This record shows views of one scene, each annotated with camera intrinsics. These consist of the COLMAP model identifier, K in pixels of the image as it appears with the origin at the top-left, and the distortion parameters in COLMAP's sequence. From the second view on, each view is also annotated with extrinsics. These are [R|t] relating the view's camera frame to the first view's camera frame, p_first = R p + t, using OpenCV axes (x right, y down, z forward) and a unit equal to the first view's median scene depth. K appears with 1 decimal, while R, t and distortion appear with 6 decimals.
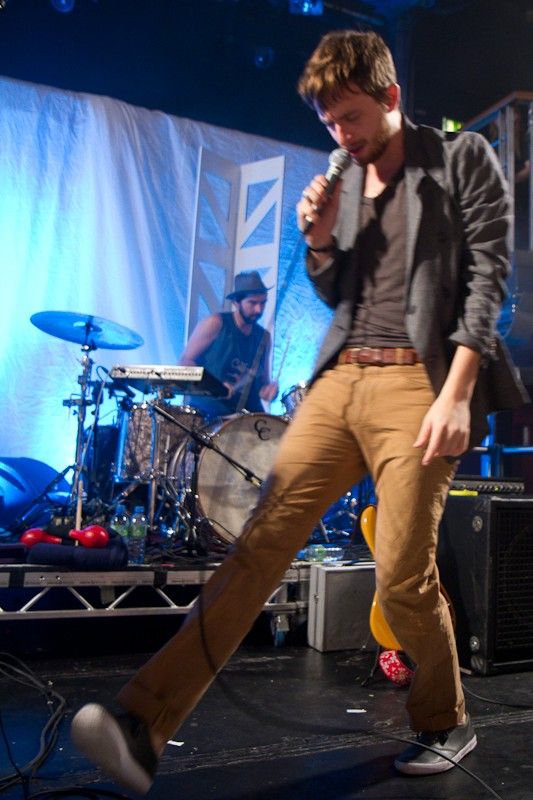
lens RADIAL K [[708.7, 0, 266.5], [0, 708.7, 400.0], [0, 0, 1]] dist [-0.109272, 0.092230]
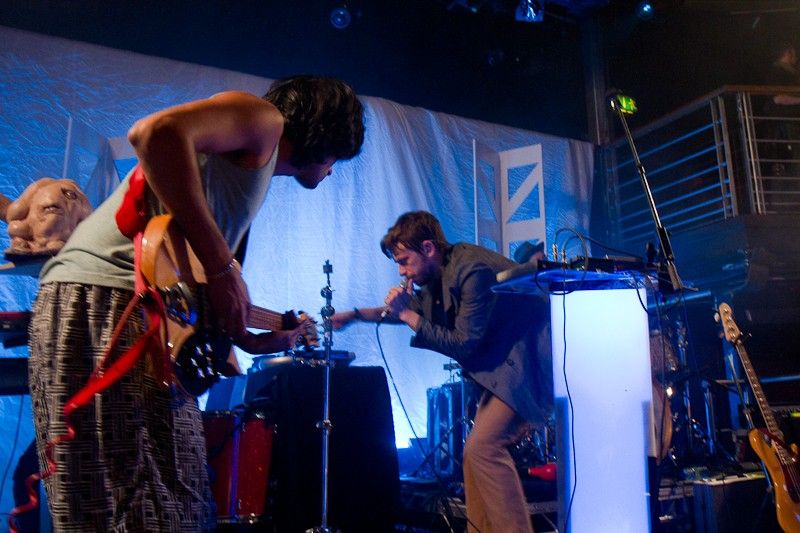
lens RADIAL K [[708.7, 0, 400.0], [0, 708.7, 266.5], [0, 0, 1]] dist [-0.109272, 0.092230]
pose [[0.996329, -0.054767, 0.065790, -0.308224], [0.061821, 0.991955, -0.110468, -0.026875], [-0.059211, 0.114130, 0.991700, -0.145472]]
